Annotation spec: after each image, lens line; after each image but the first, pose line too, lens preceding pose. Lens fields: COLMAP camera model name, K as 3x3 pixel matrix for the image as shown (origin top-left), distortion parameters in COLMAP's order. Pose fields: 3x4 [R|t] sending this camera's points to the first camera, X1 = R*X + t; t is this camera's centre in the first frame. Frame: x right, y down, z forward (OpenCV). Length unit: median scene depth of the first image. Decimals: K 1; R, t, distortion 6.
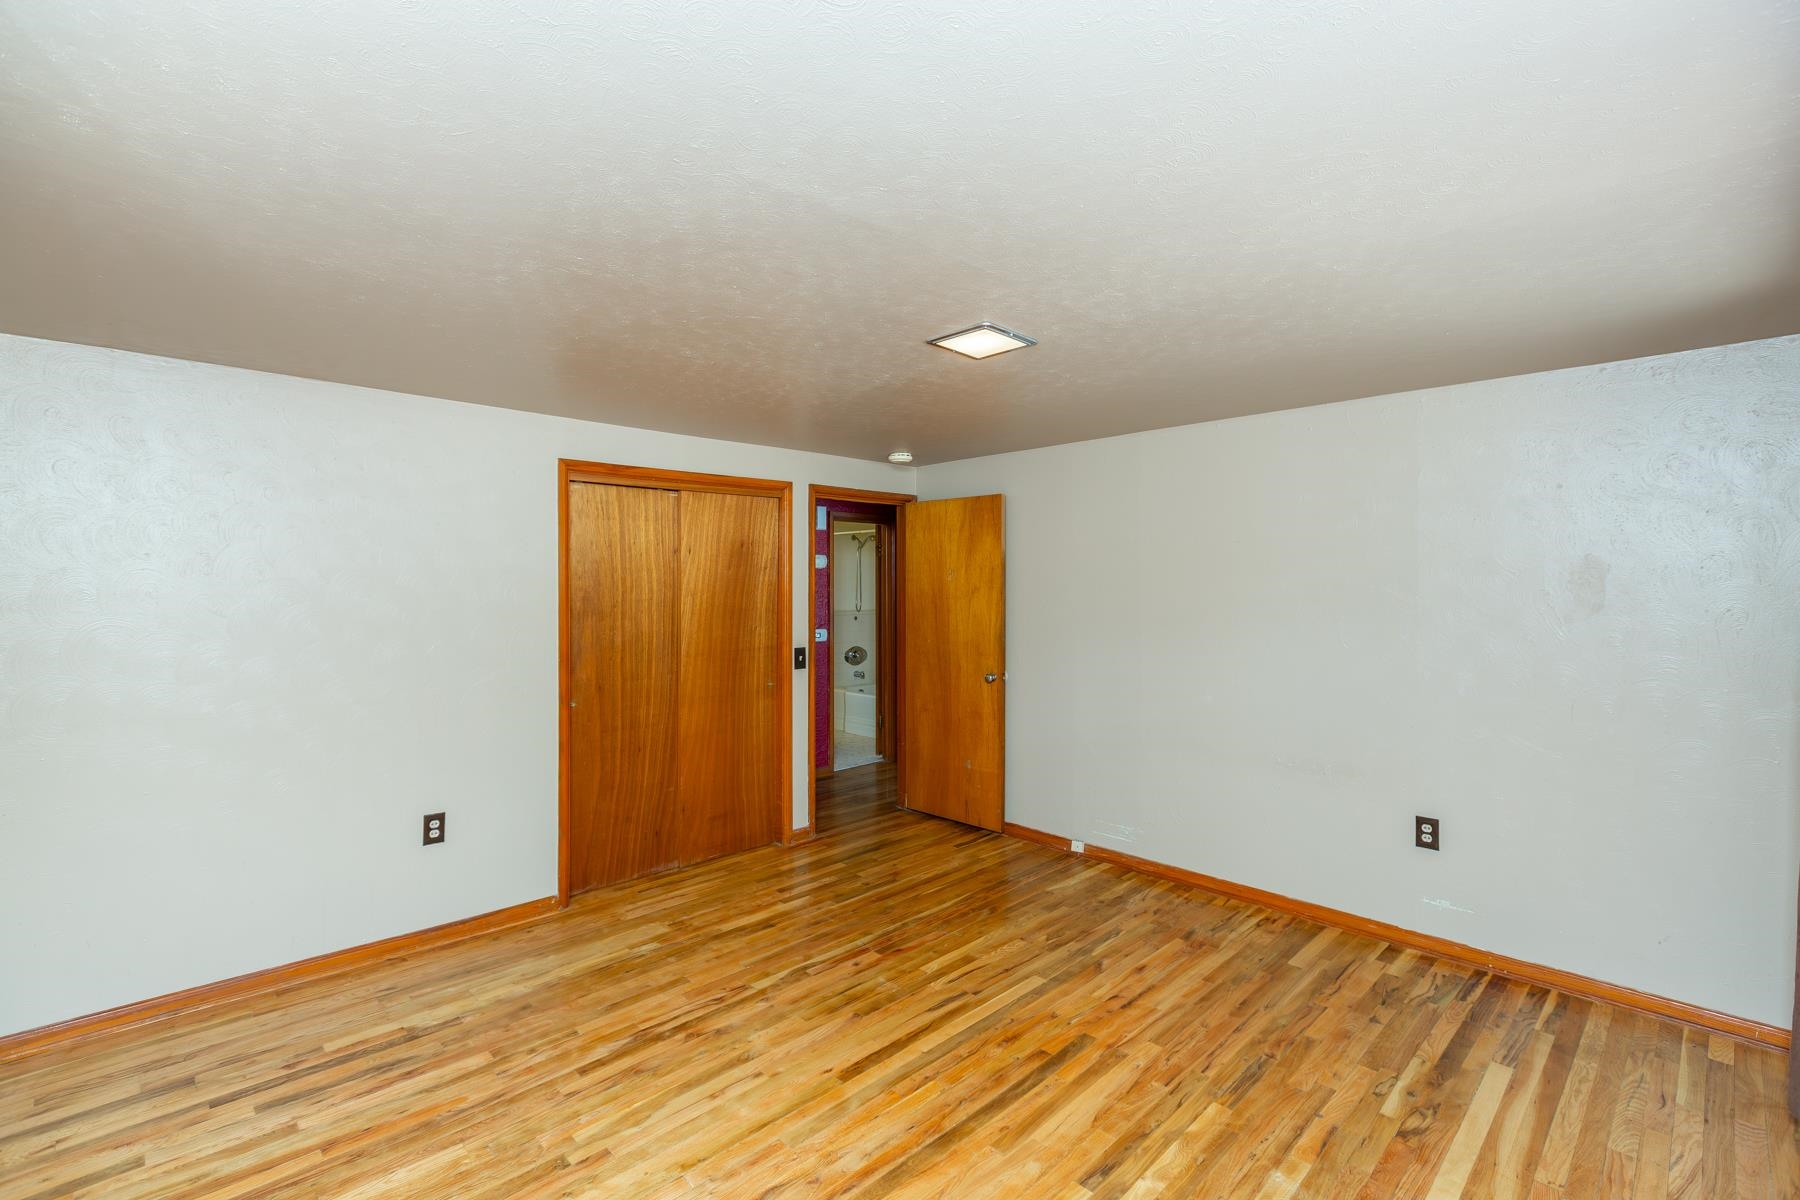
lens RADIAL K [[807.3, 0, 898.1], [0, 807.3, 588.4], [0, 0, 1]] dist [-0.000139, -0.000024]
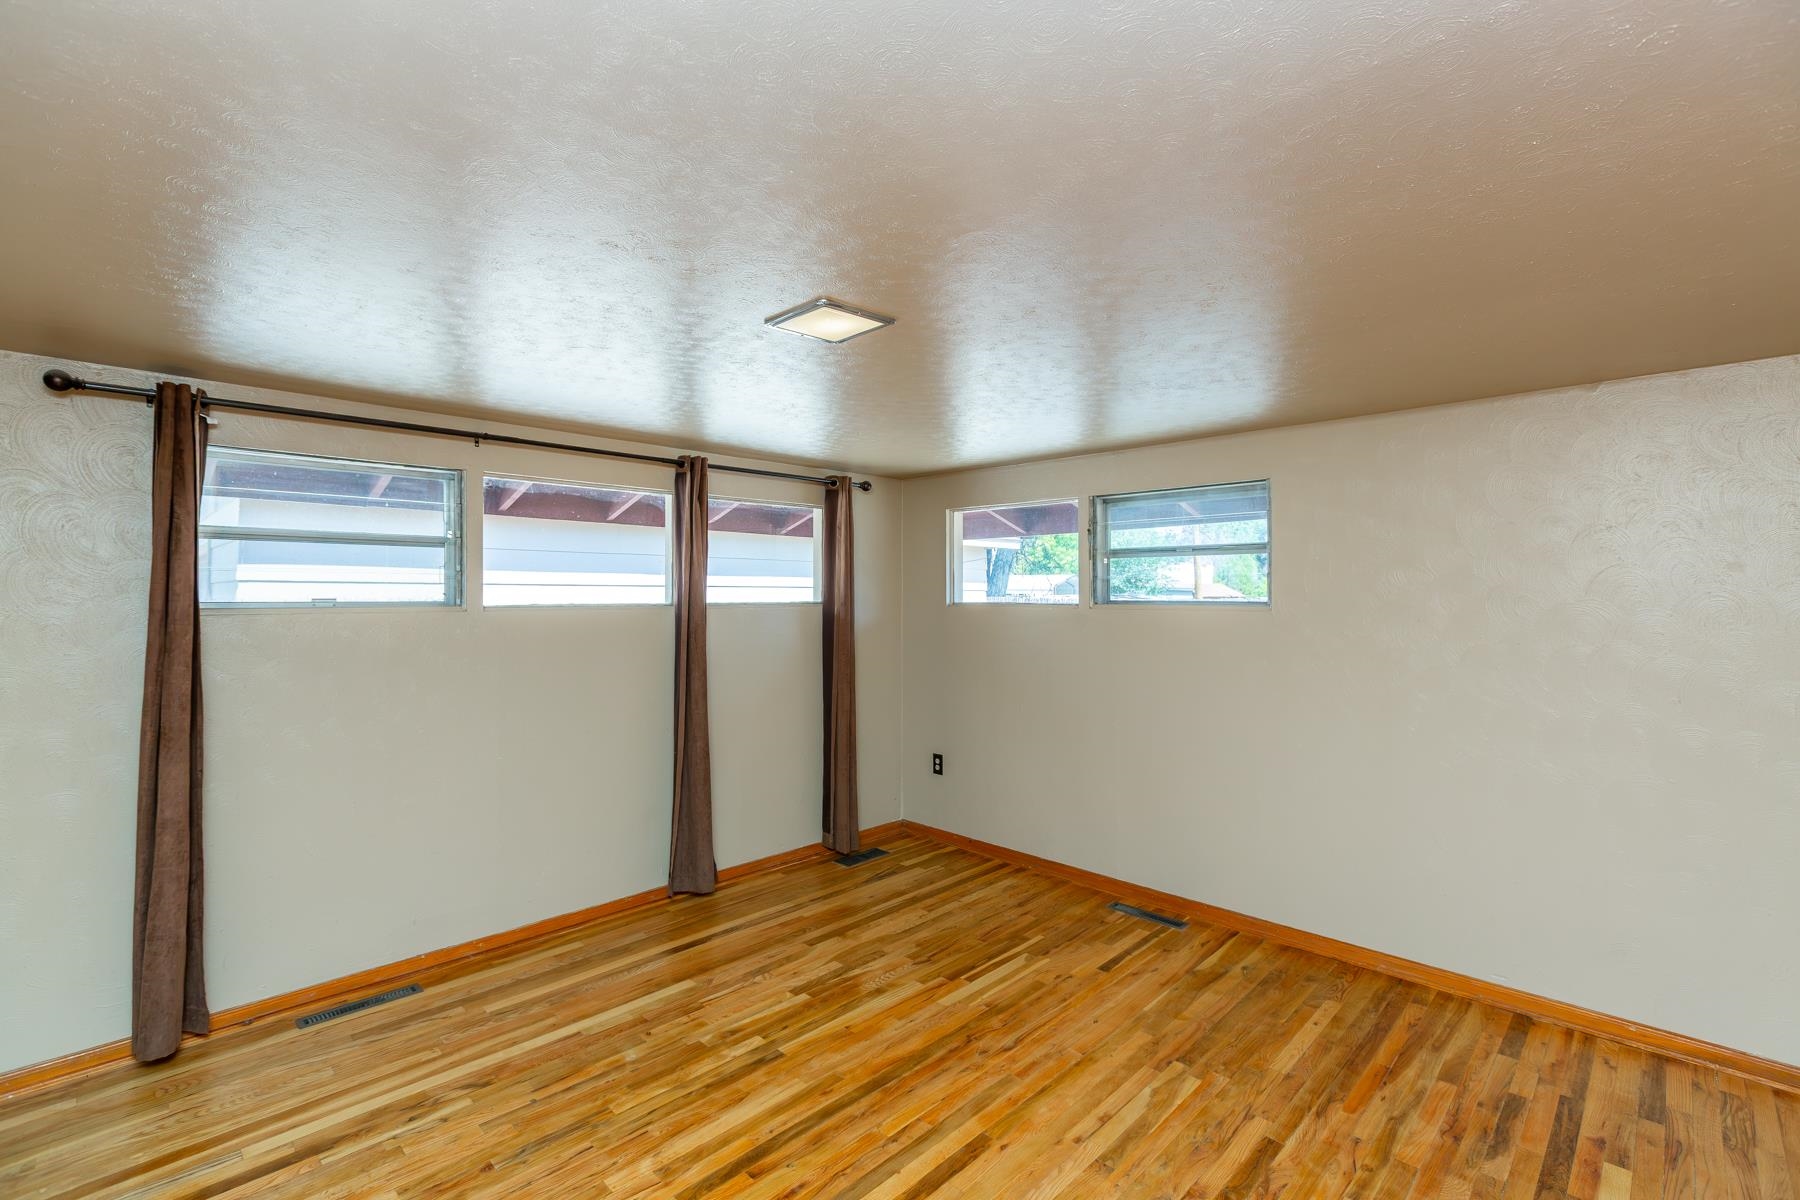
lens RADIAL K [[807.3, 0, 898.1], [0, 807.3, 588.4], [0, 0, 1]] dist [-0.000139, -0.000024]
pose [[-0.999768, 0.000850, -0.021515, 0.052855], [0.000944, 0.999990, -0.004334, -0.025953], [0.021511, -0.004353, -0.999759, 1.978245]]
